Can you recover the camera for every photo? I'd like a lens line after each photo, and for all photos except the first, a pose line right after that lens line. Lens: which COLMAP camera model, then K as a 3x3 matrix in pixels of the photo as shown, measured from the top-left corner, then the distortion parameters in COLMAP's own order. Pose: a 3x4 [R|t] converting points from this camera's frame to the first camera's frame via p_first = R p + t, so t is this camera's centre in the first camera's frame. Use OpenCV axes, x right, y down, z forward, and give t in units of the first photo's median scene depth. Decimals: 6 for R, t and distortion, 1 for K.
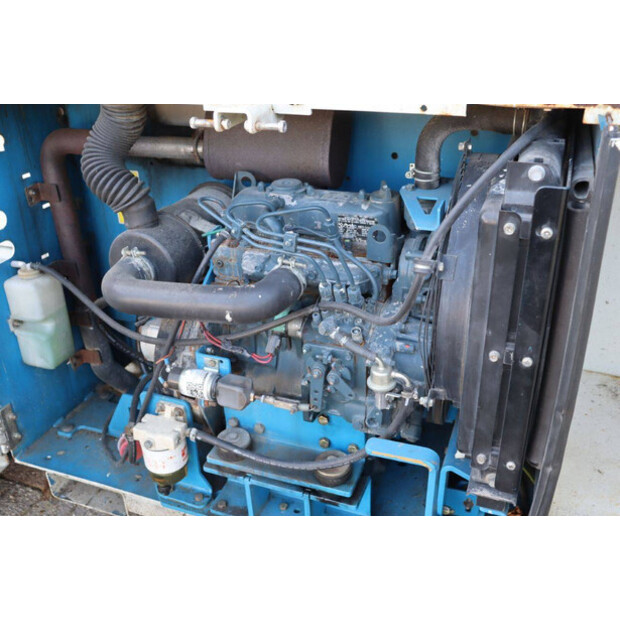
lens RADIAL K [[653.9, 0, 298.7], [0, 653.9, 334.2], [0, 0, 1]] dist [-0.058259, -0.010204]
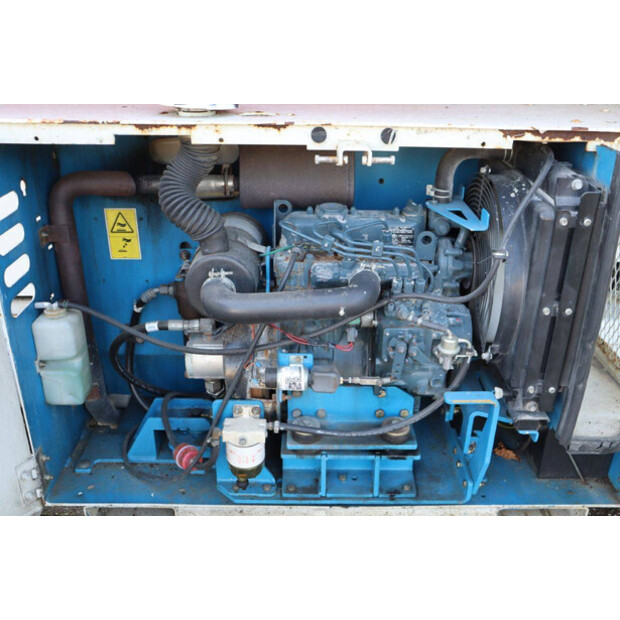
lens RADIAL K [[670.1, 0, 309.8], [0, 670.1, 344.9], [0, 0, 1]] dist [-0.071166, 0.006102]
pose [[0.924282, -0.134997, 0.357042, -0.577228], [0.148299, 0.988892, -0.010006, 0.035455], [-0.351725, 0.062197, 0.934035, -0.155643]]
